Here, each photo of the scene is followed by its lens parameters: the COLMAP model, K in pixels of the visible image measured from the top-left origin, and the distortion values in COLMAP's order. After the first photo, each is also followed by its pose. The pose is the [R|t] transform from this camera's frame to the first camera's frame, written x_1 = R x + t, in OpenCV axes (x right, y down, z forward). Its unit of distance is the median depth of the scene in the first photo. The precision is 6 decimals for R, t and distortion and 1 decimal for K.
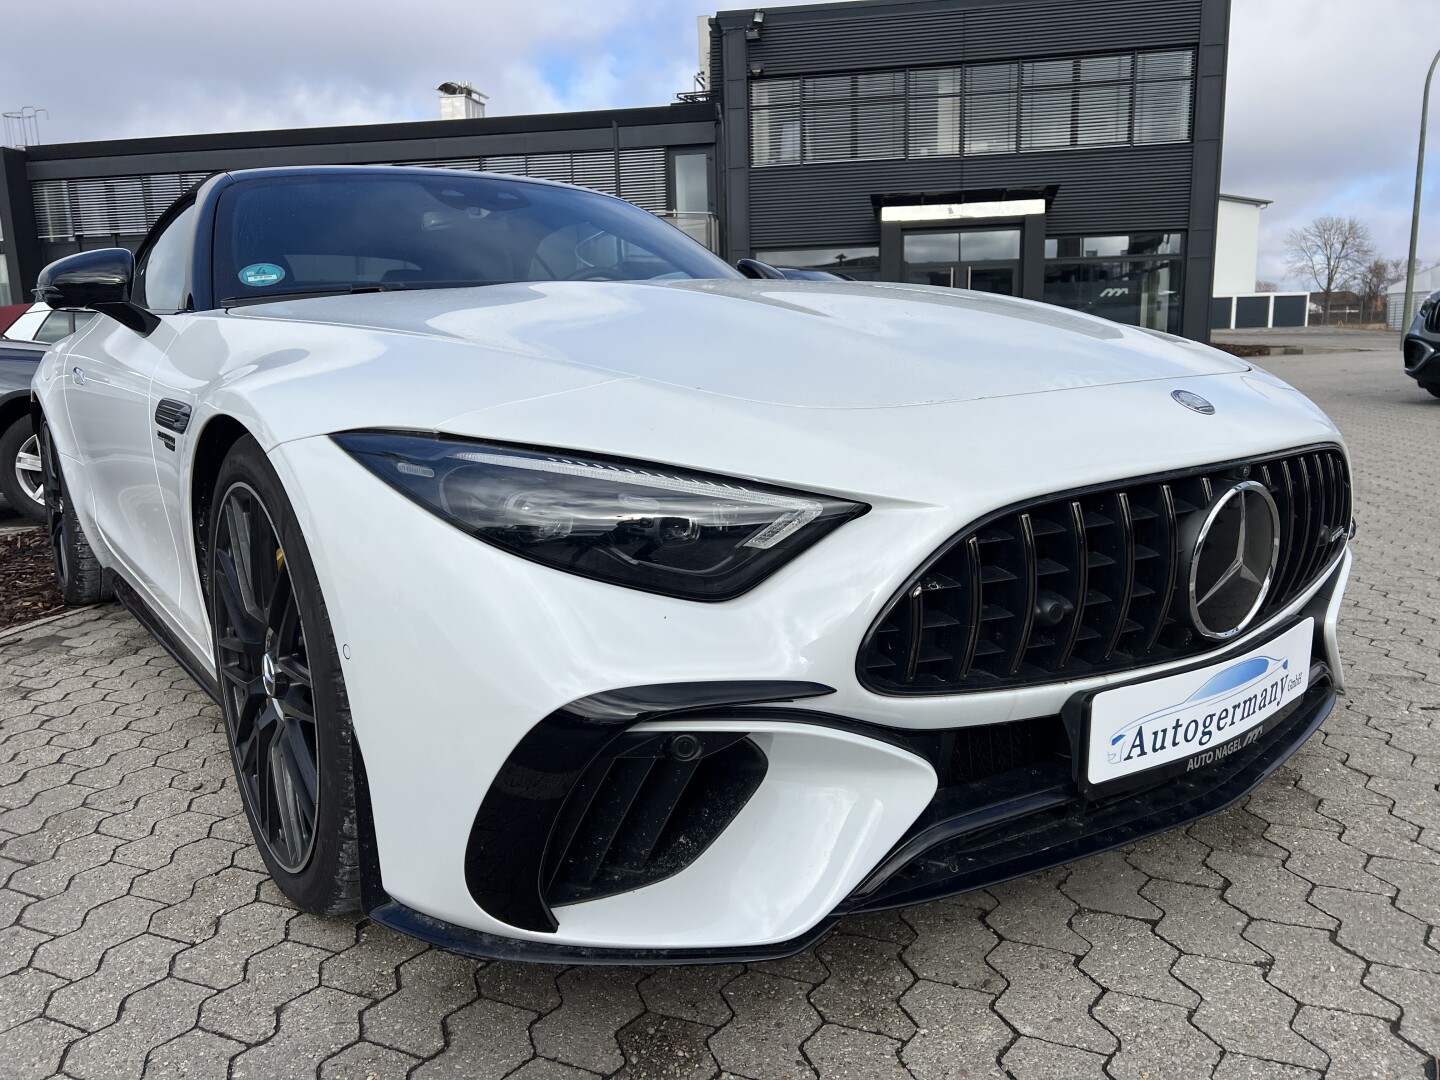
lens RADIAL K [[1088.8, 0, 714.2], [0, 1088.8, 481.8], [0, 0, 1]] dist [0.057499, -0.078362]
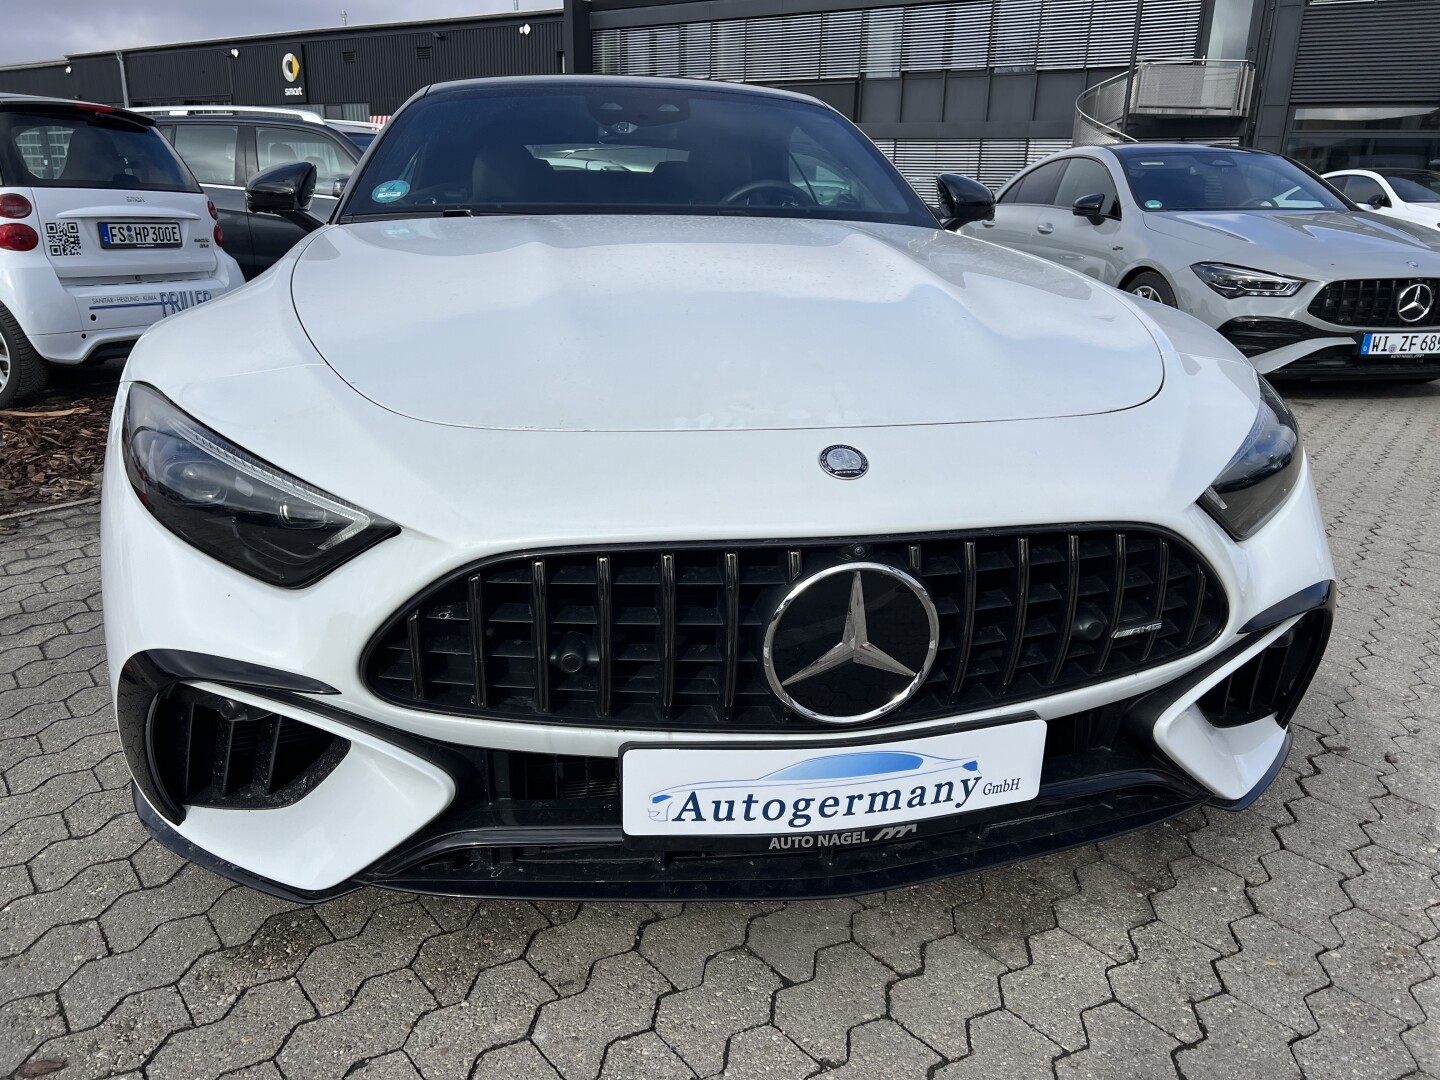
lens RADIAL K [[1099.2, 0, 725.2], [0, 1099.2, 501.5], [0, 0, 1]] dist [0.061335, -0.090651]
pose [[0.899239, 0.163423, -0.405787, 0.064484], [-0.103392, 0.980717, 0.165844, -0.015949], [0.425065, -0.107179, 0.898795, 0.014642]]
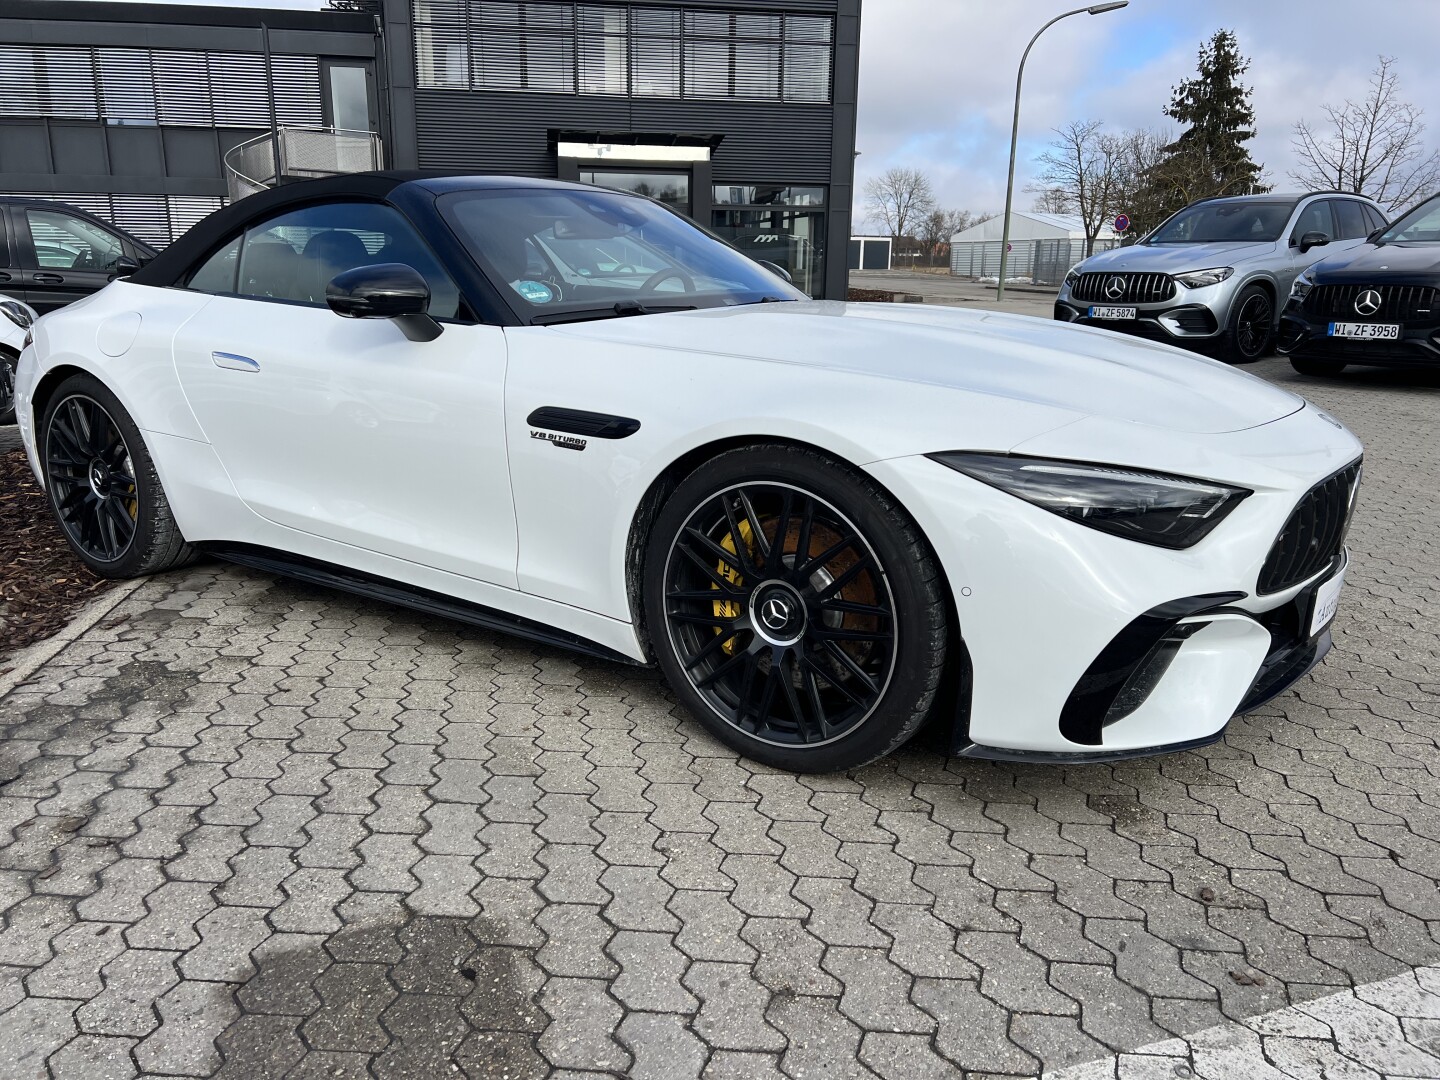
lens RADIAL K [[1088.8, 0, 714.2], [0, 1088.8, 481.8], [0, 0, 1]] dist [0.057499, -0.078362]
pose [[0.939974, -0.031238, 0.339813, -0.098979], [0.008285, 0.997597, 0.068791, -0.009560], [-0.341145, -0.061847, 0.937974, -0.029360]]
